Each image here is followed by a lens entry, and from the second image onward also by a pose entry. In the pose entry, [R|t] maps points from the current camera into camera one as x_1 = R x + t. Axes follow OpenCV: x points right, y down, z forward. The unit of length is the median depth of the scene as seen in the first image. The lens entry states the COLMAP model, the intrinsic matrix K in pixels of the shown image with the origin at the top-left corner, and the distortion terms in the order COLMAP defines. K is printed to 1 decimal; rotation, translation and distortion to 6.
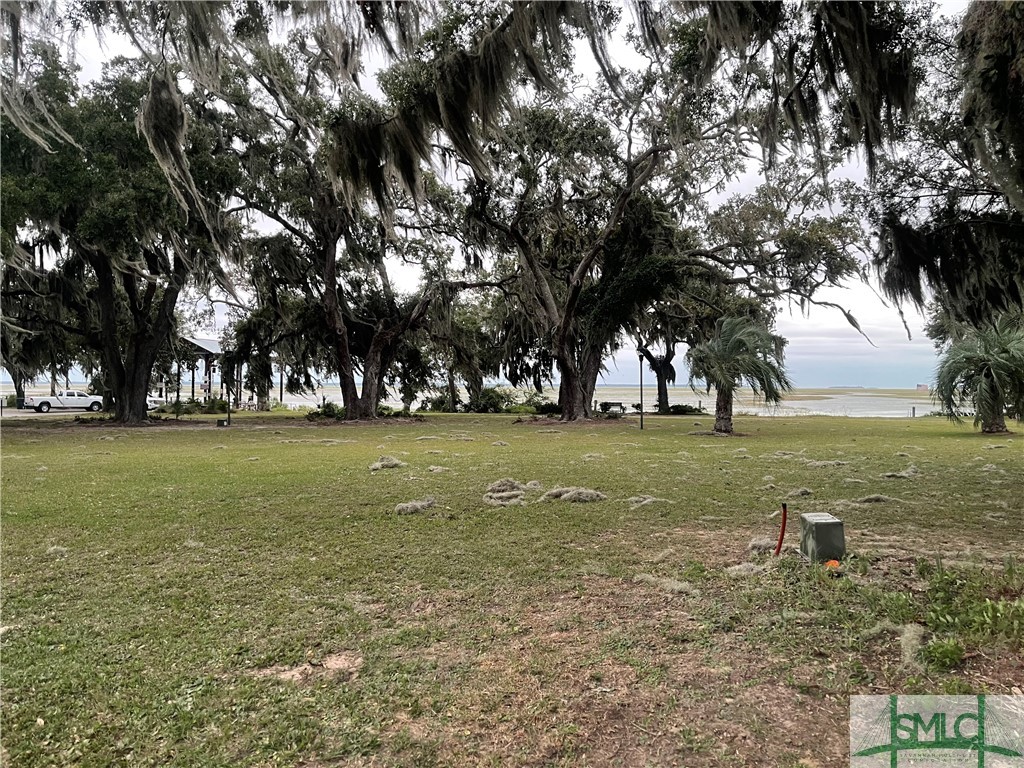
lens RADIAL K [[784.5, 0, 512.0], [0, 784.5, 384.0], [0, 0, 1]] dist [0.000907, -0.000002]
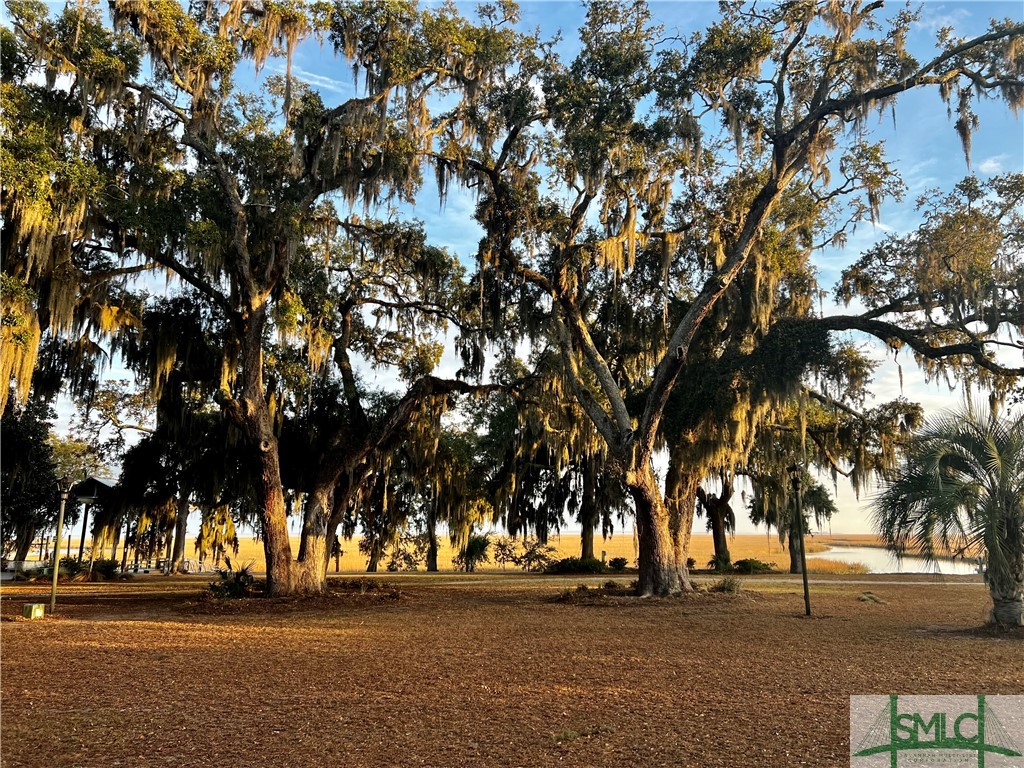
lens RADIAL K [[758.5, 0, 512.0], [0, 758.5, 384.0], [0, 0, 1]] dist [0.047840, -0.000736]
pose [[0.998885, 0.001033, 0.047199, -0.044744], [0.007977, 0.981690, -0.190320, -0.000865], [-0.046531, 0.190484, 0.980587, 0.311374]]
